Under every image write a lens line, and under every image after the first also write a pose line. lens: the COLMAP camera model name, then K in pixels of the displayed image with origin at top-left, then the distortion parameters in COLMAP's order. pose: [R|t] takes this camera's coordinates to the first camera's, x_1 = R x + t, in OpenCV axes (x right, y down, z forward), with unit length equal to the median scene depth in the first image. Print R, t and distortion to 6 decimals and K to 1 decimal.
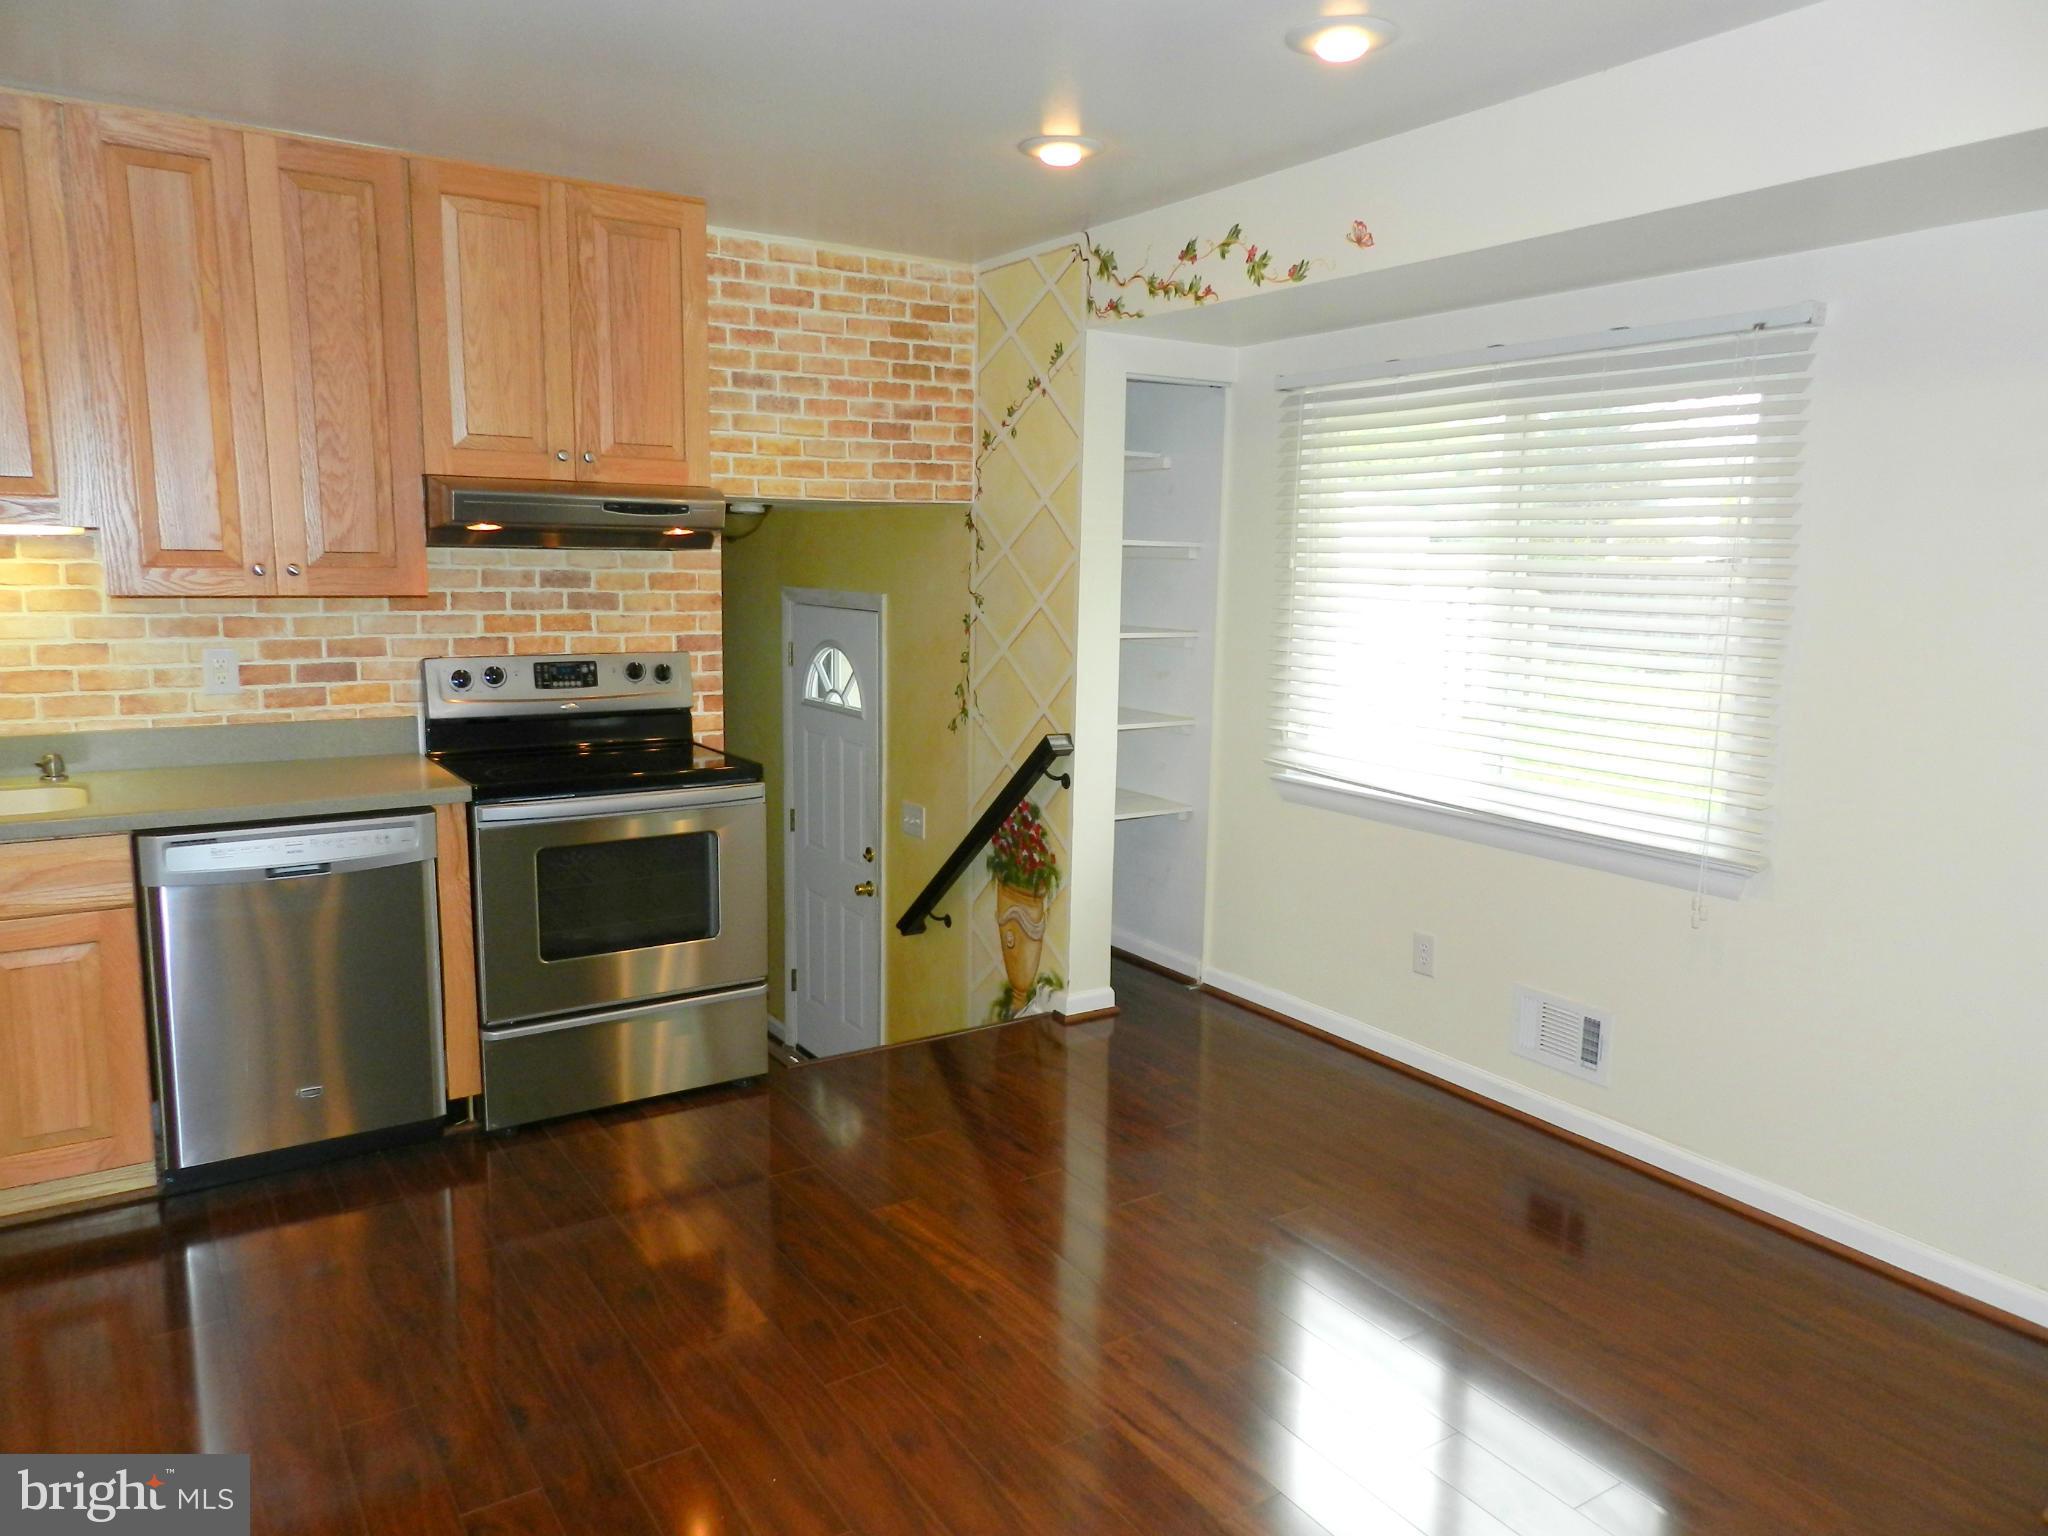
lens RADIAL K [[1375.1, 0, 1055.9], [0, 1375.1, 770.8], [0, 0, 1]] dist [0.005236, -0.002593]
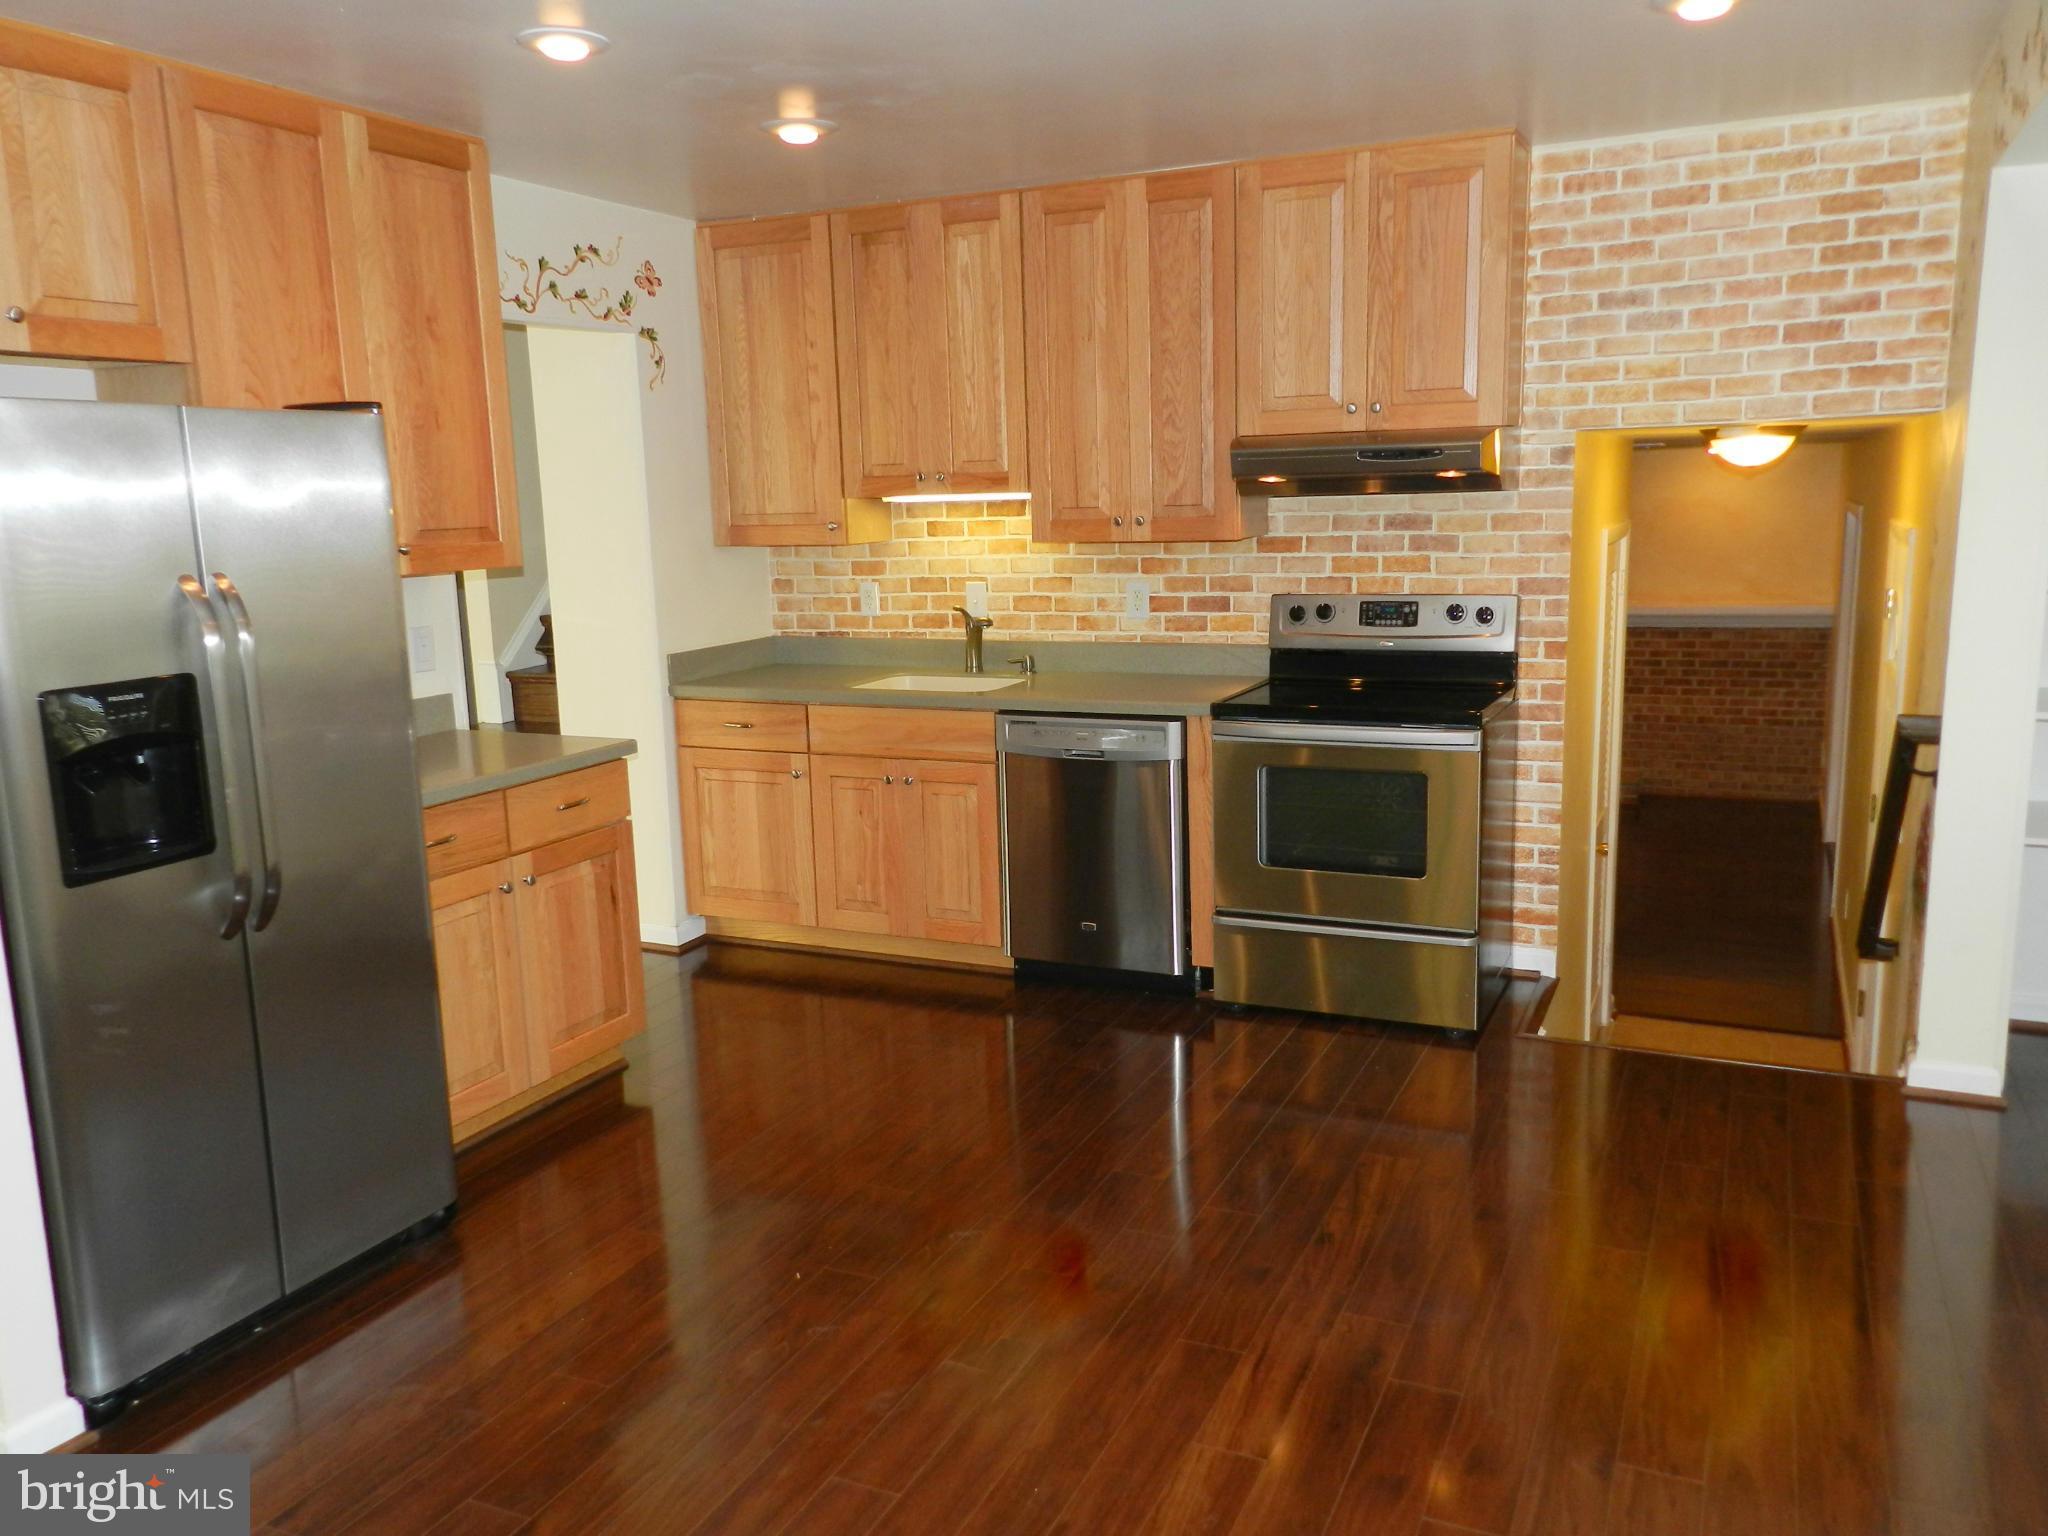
lens RADIAL K [[1571.3, 0, 1052.2], [0, 1571.3, 767.0], [0, 0, 1]] dist [0.020139, -0.004314]
pose [[0.522114, 0.116509, -0.844880, 0.514025], [-0.097406, 0.992289, 0.076643, -0.019314], [0.847295, 0.042280, 0.529437, 0.140494]]
